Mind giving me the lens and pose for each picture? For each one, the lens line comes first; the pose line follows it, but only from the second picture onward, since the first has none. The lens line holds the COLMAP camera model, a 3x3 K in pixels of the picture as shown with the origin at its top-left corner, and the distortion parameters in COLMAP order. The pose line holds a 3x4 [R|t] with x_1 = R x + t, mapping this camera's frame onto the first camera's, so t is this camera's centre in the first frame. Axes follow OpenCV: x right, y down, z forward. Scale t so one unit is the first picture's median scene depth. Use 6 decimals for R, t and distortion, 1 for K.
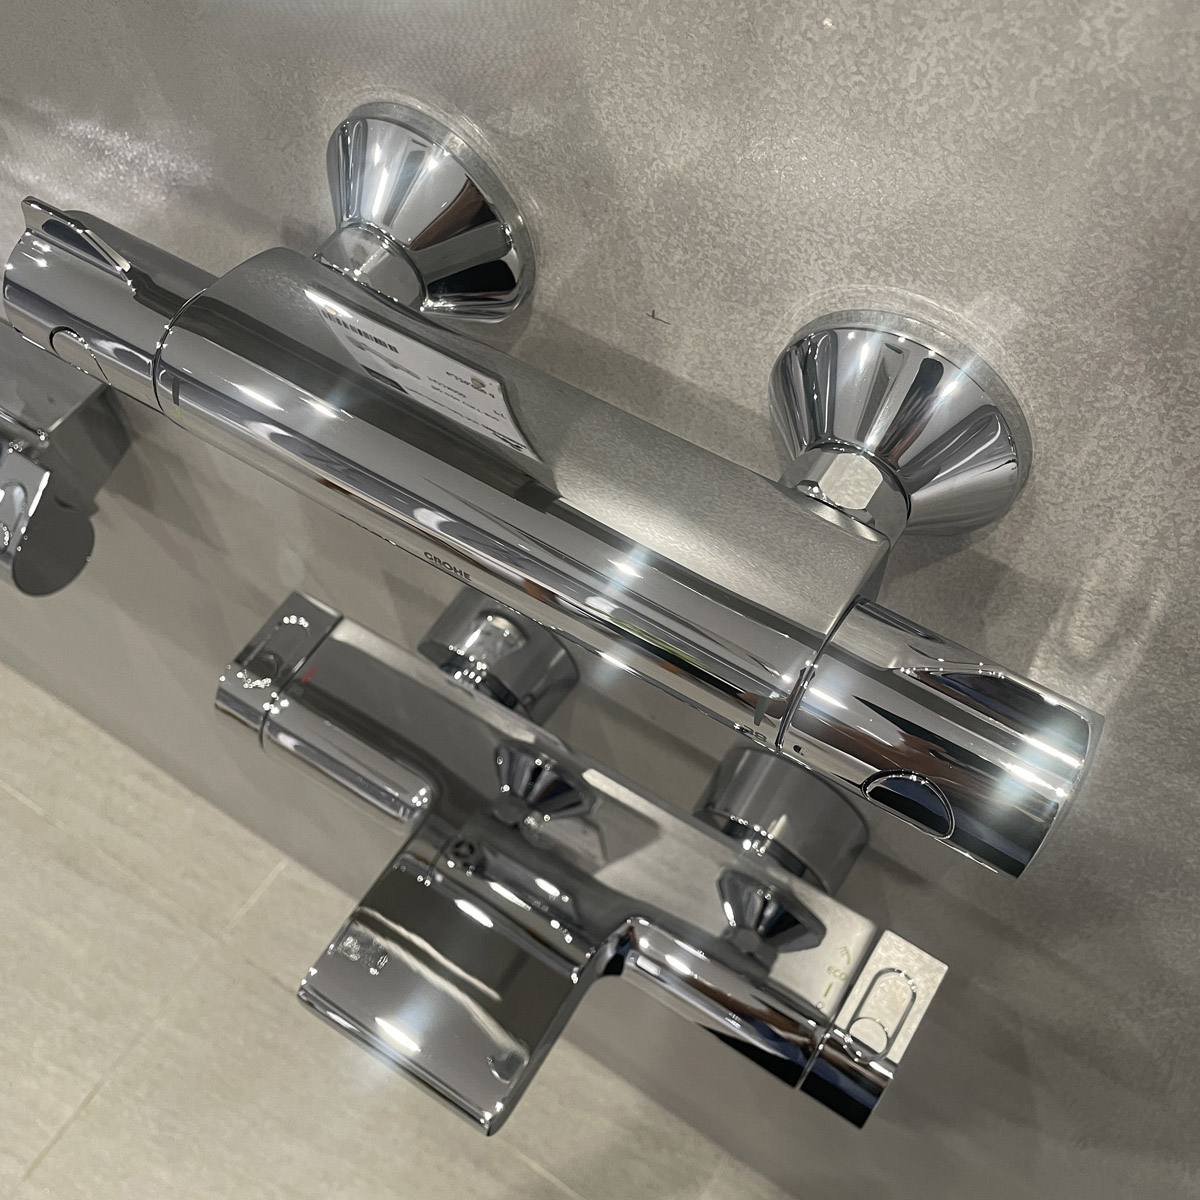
lens RADIAL K [[1260.7, 0, 635.2], [0, 1260.7, 600.3], [0, 0, 1]] dist [0.058771, -0.117507]
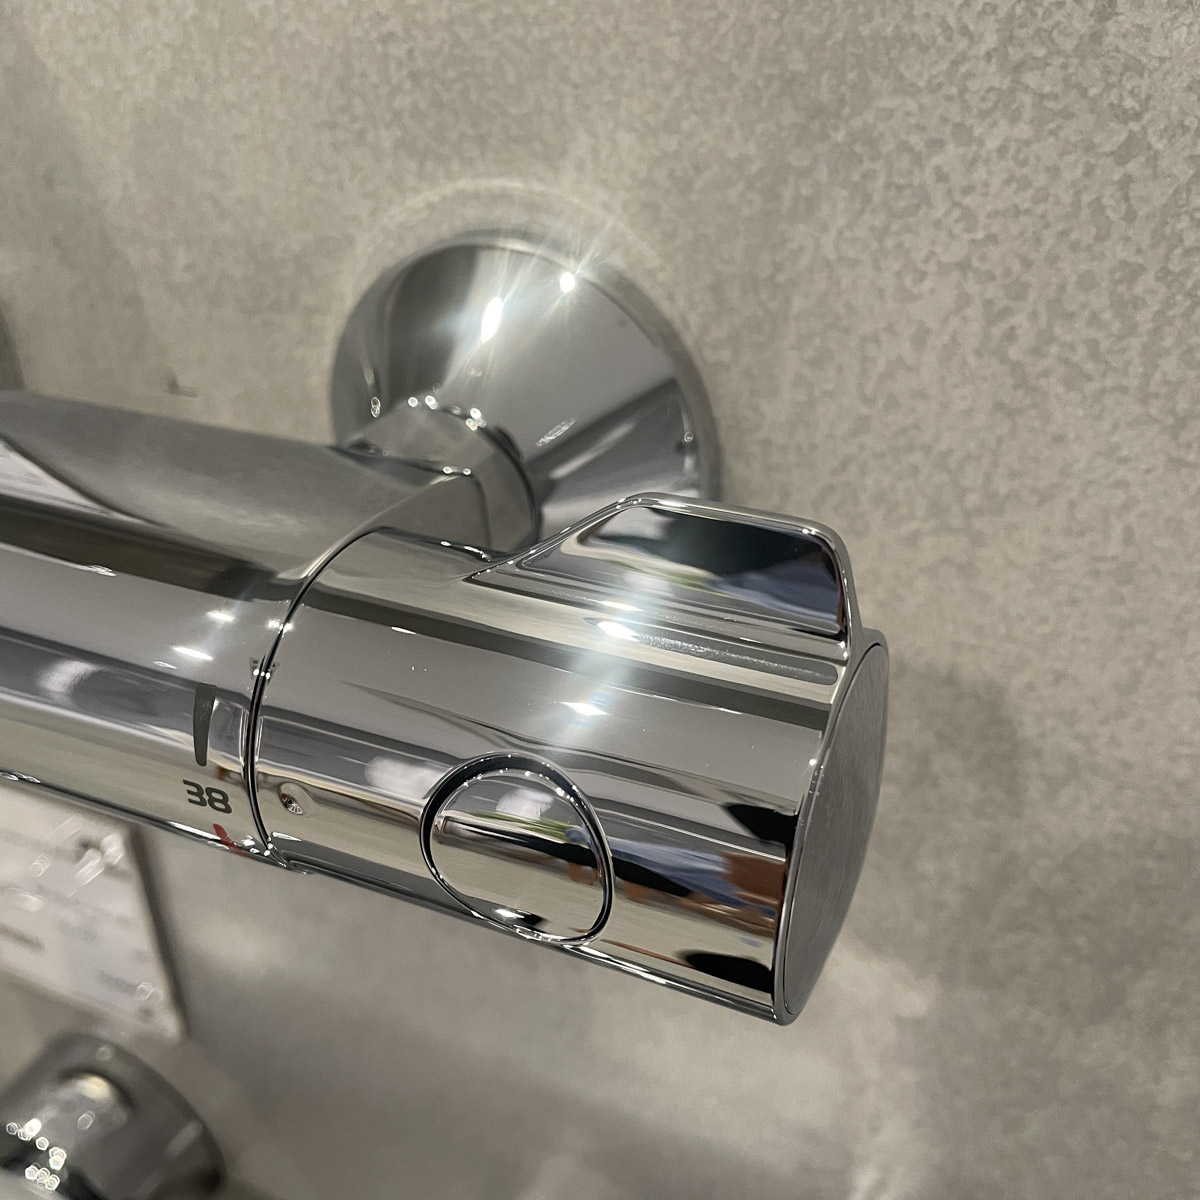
lens RADIAL K [[1282.4, 0, 648.7], [0, 1282.4, 601.3], [0, 0, 1]] dist [0.038575, -0.102896]
pose [[0.987371, -0.068656, 0.142778, 0.188800], [0.128135, 0.876070, -0.464846, 0.271816], [-0.093170, 0.477271, 0.873803, 0.502002]]
